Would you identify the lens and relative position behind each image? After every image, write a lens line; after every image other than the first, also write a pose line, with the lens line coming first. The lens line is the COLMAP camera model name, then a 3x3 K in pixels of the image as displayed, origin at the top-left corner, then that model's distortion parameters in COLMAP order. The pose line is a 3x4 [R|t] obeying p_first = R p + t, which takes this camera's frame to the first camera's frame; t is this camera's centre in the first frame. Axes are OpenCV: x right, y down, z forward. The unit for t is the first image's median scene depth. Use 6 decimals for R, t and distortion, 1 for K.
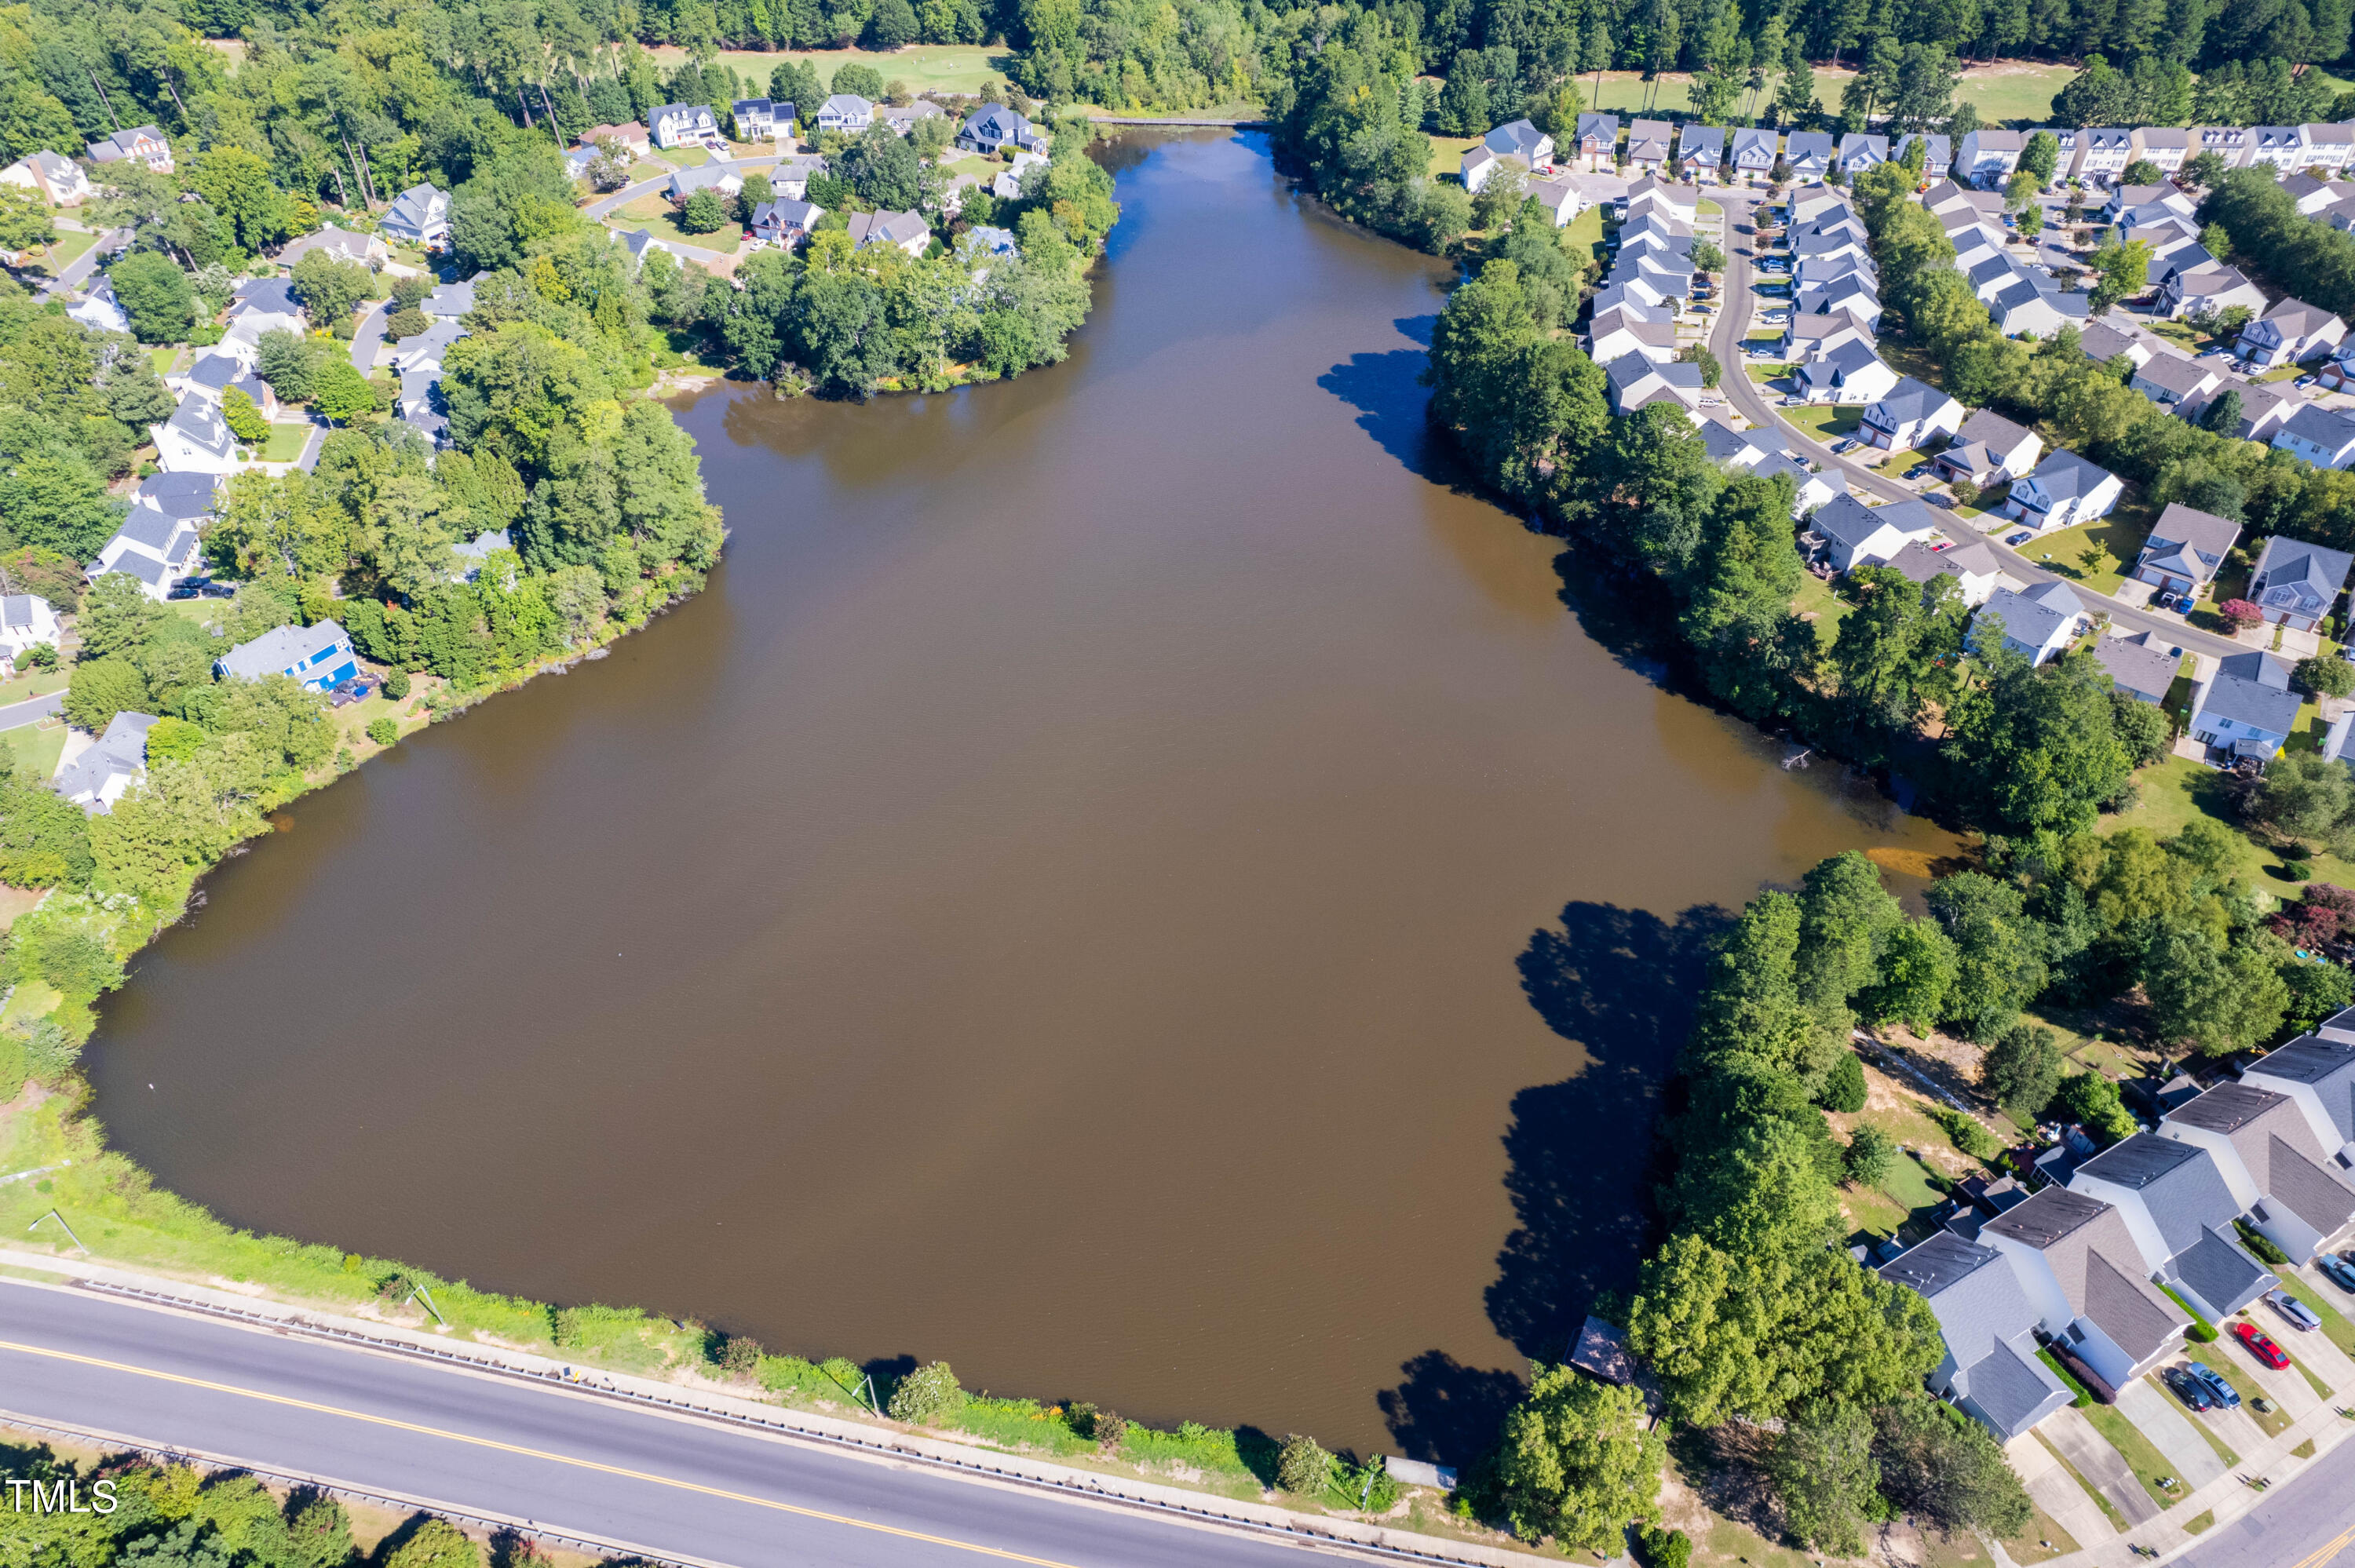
lens RADIAL K [[1512.1, 0, 1177.5], [0, 1512.1, 784.0], [0, 0, 1]] dist [-0.079653, 0.074200]
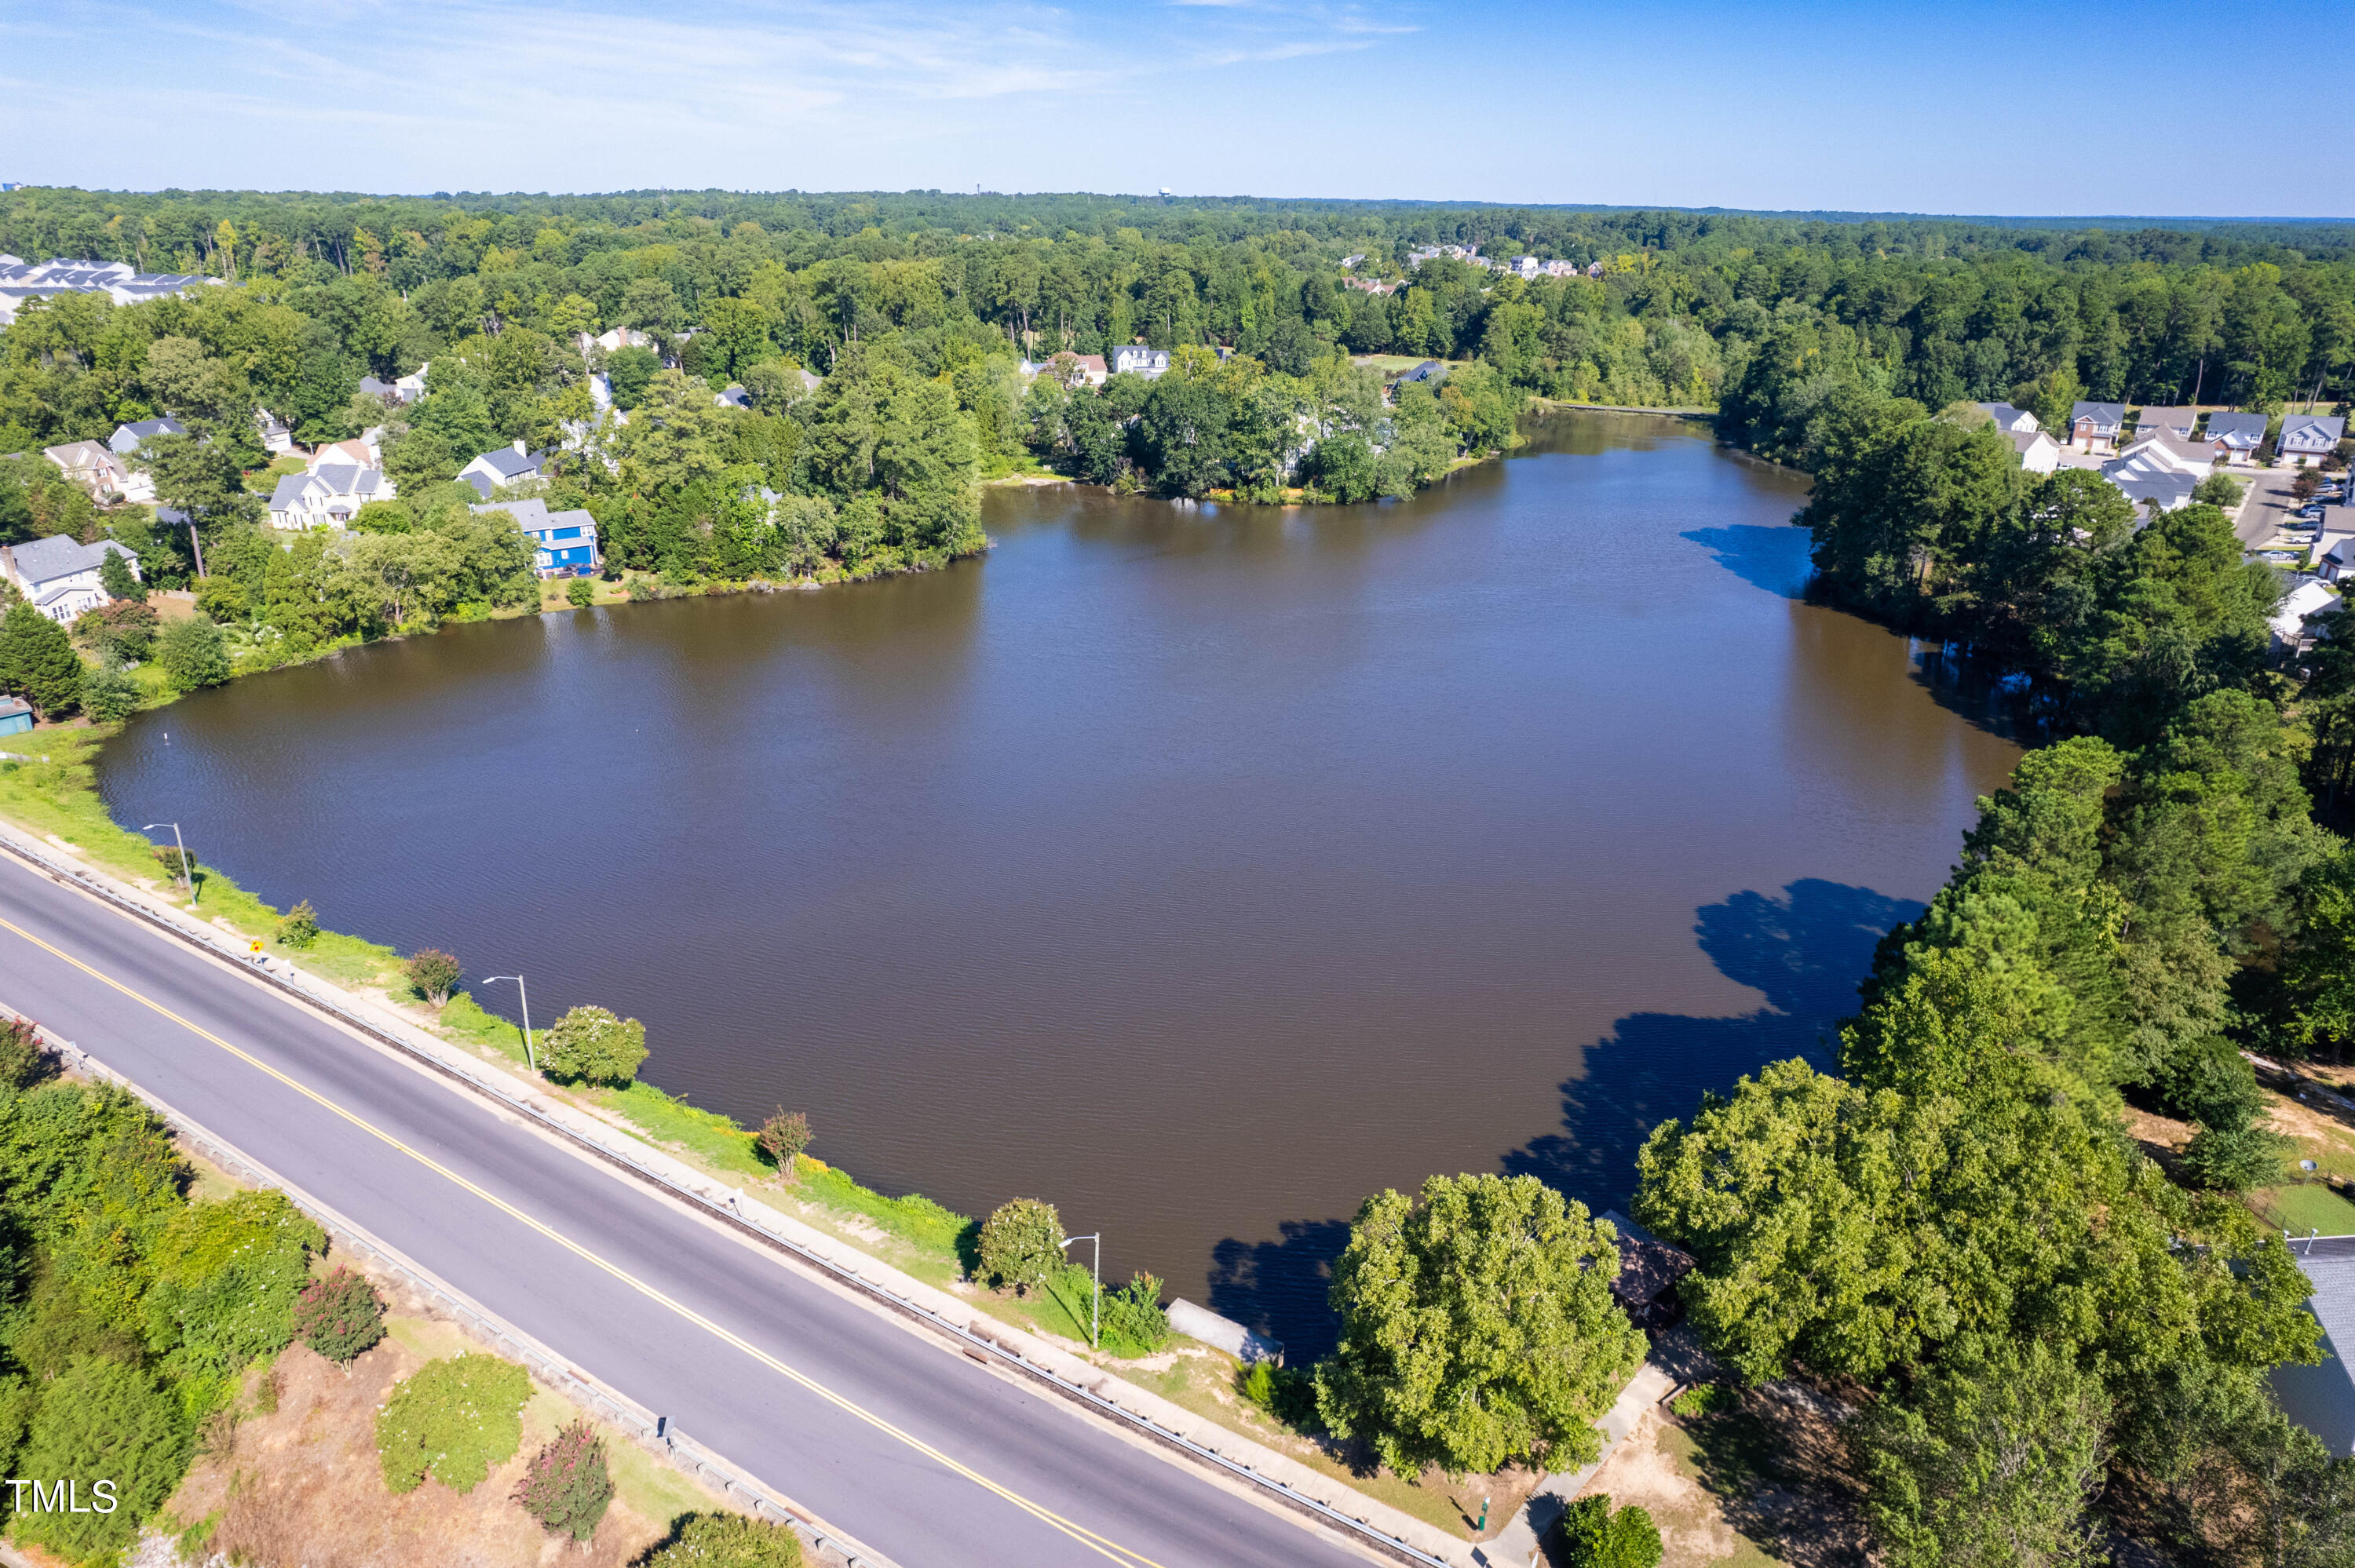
lens RADIAL K [[1512.1, 0, 1177.5], [0, 1512.1, 784.0], [0, 0, 1]] dist [-0.079653, 0.074200]
pose [[0.929458, 0.130483, -0.345083, 0.144050], [-0.237617, 0.927248, -0.289394, 0.198078], [0.282217, 0.350977, 0.892843, 0.186012]]
